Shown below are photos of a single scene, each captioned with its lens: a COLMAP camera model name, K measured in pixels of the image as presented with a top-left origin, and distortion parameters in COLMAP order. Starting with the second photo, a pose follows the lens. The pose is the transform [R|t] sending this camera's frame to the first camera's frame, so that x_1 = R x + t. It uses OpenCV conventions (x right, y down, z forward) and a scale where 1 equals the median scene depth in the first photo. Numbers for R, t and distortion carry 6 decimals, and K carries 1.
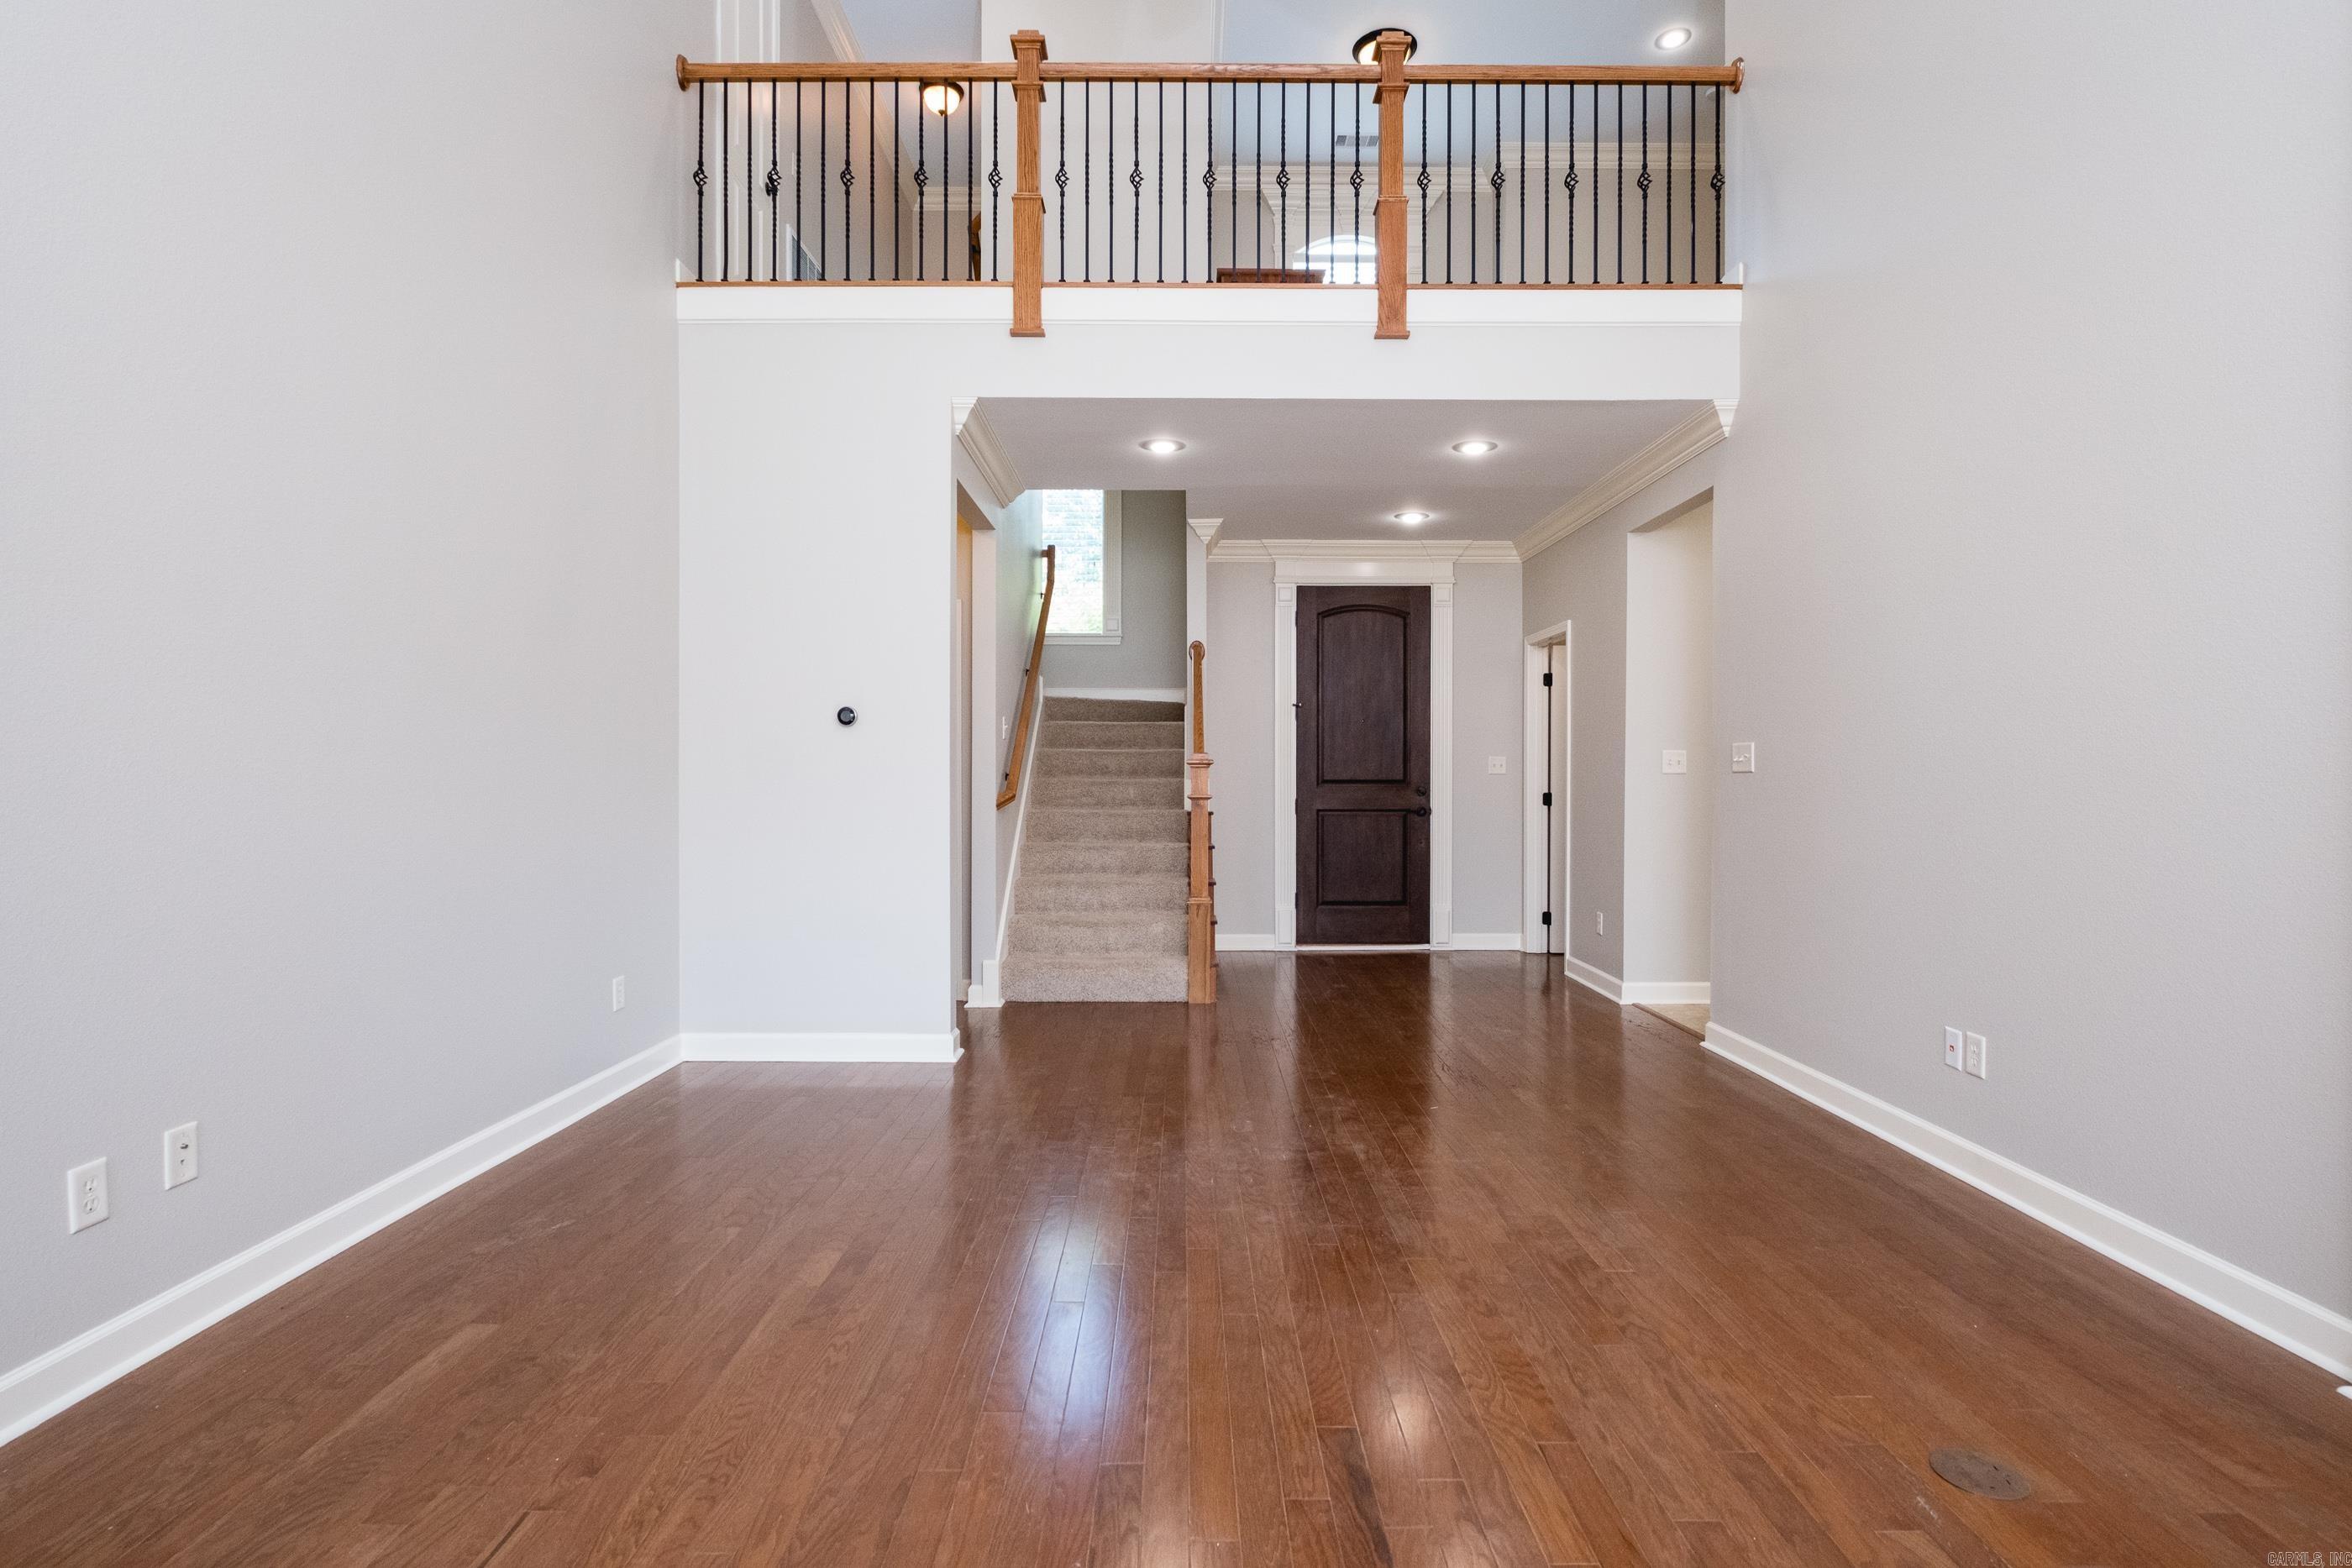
lens RADIAL K [[1154.2, 0, 1162.9], [0, 1154.2, 770.3], [0, 0, 1]] dist [0.004986, 0.001895]
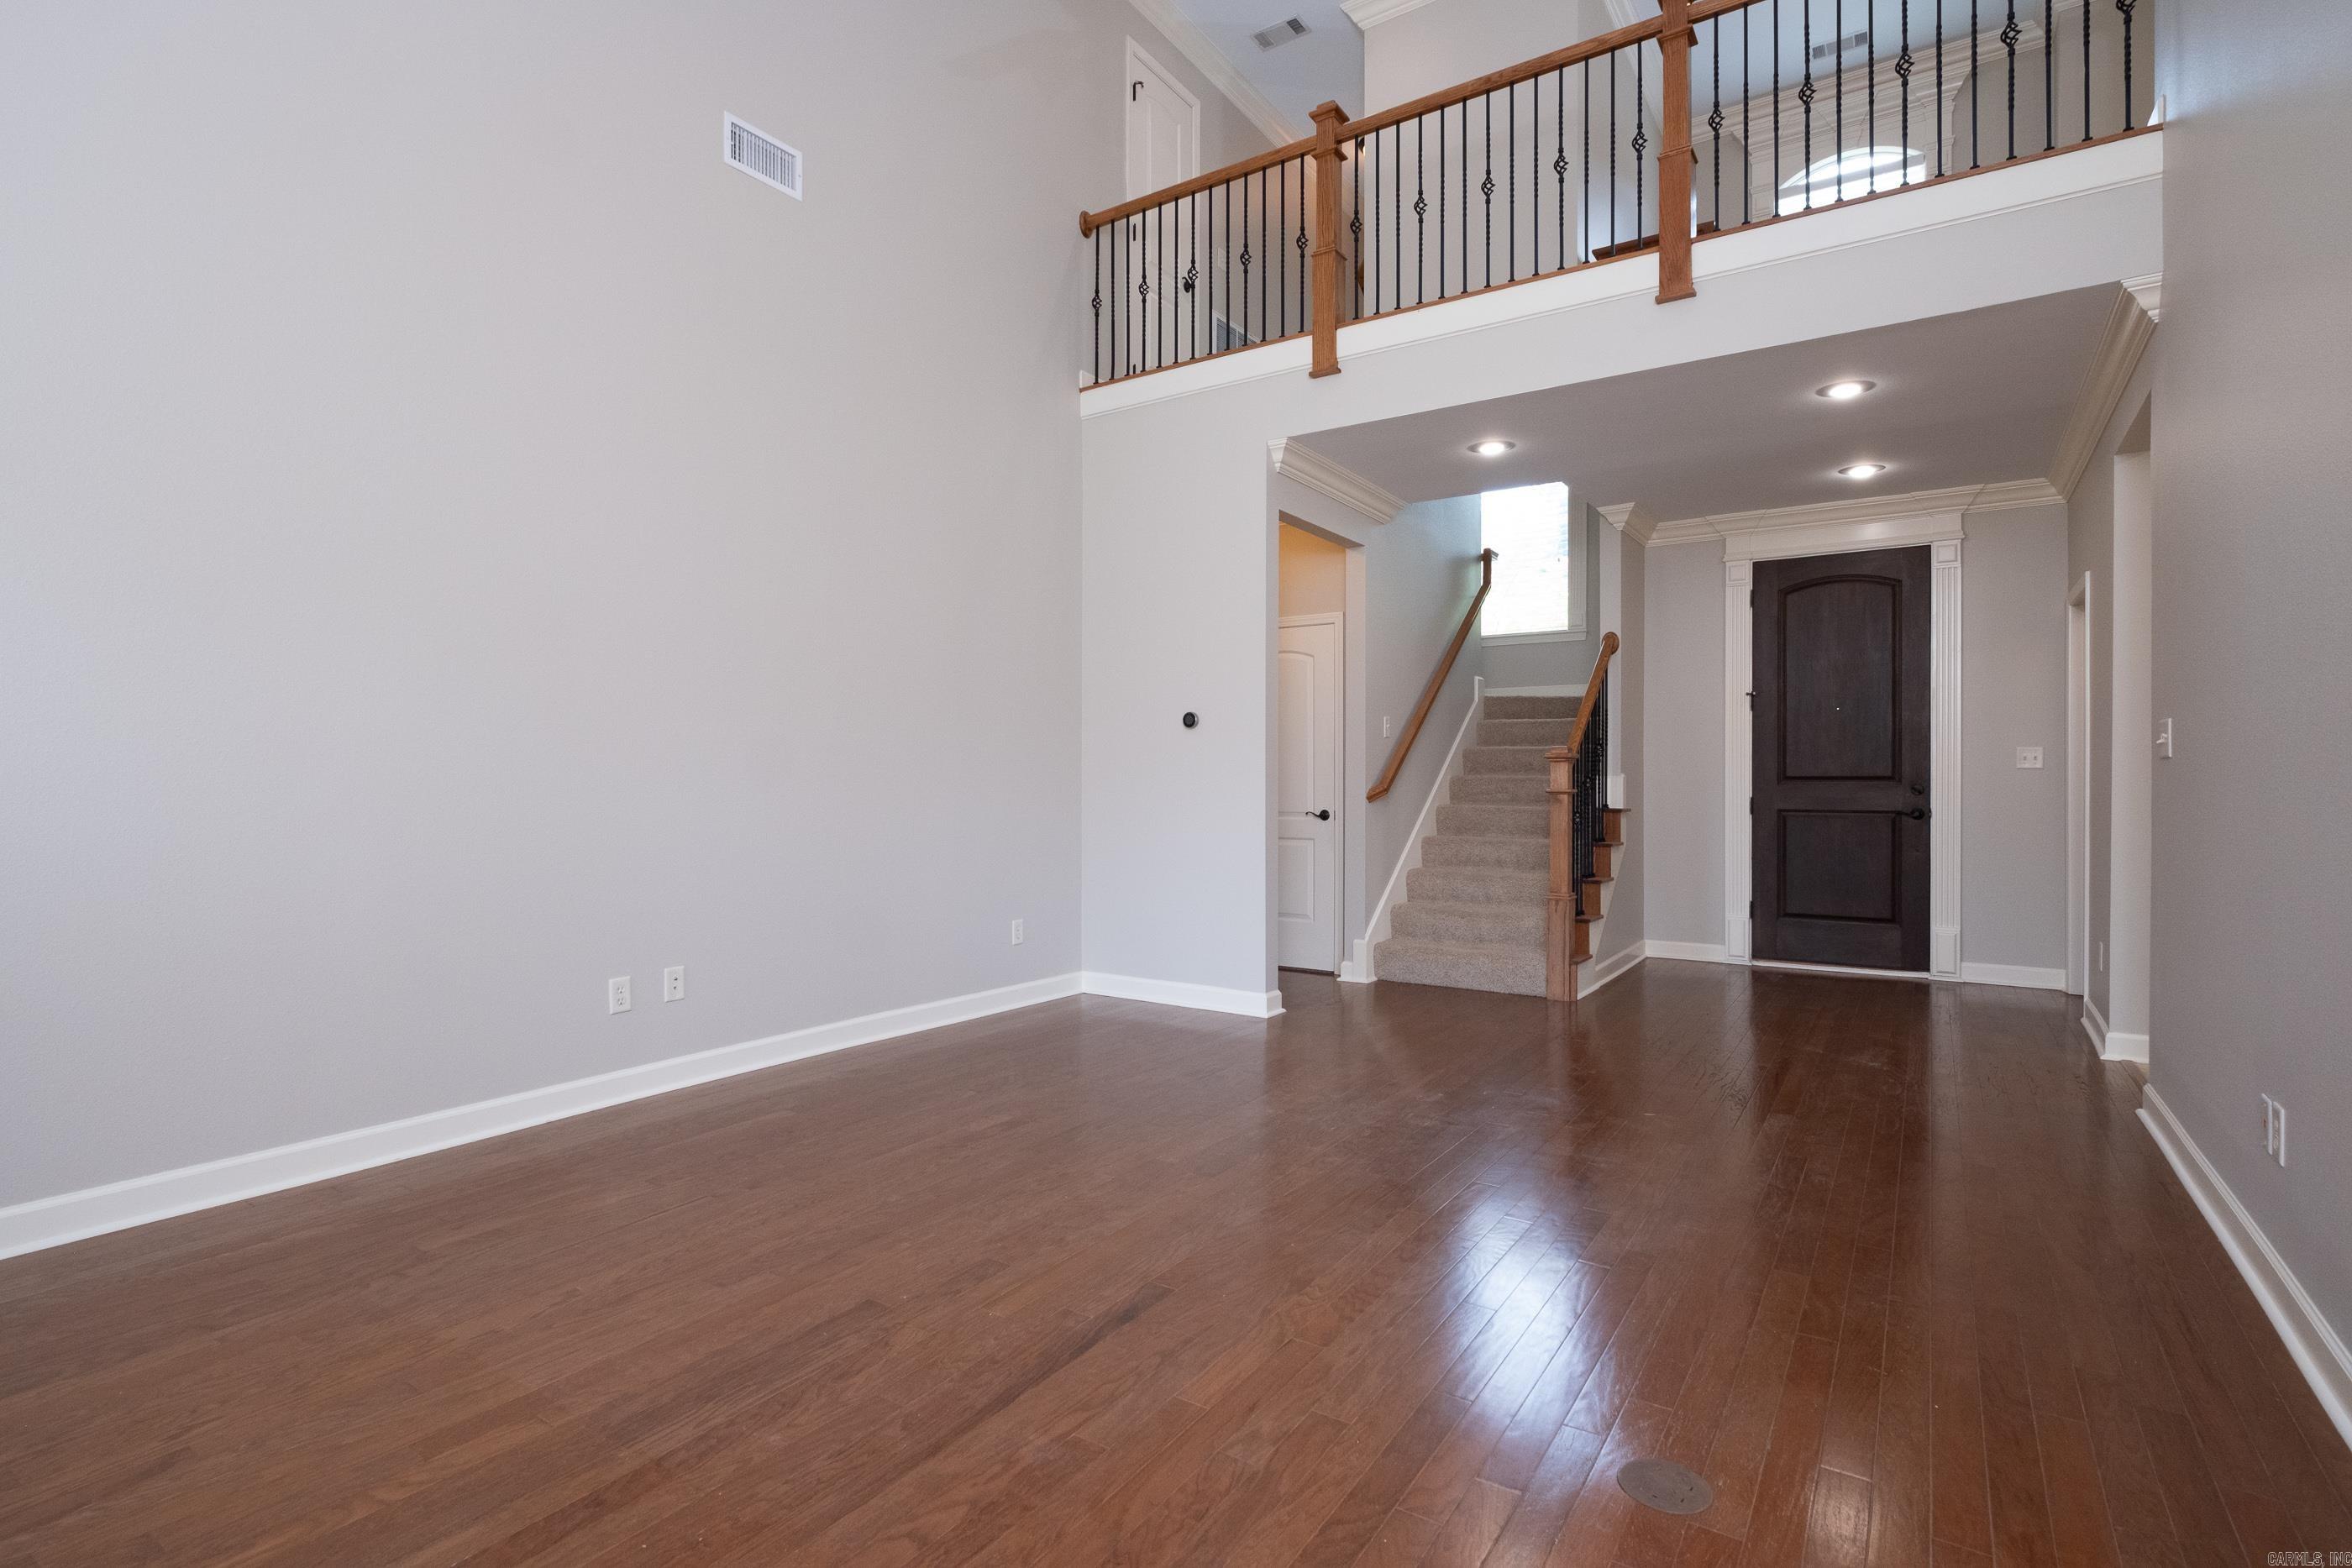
lens RADIAL K [[1154.2, 0, 1166.7], [0, 1154.2, 778.0], [0, 0, 1]] dist [0.004986, 0.001895]
pose [[0.824356, -0.000123, -0.566072, 0.321947], [0.002367, 0.999992, 0.003230, 0.007144], [0.566067, -0.004002, 0.824349, -0.006626]]
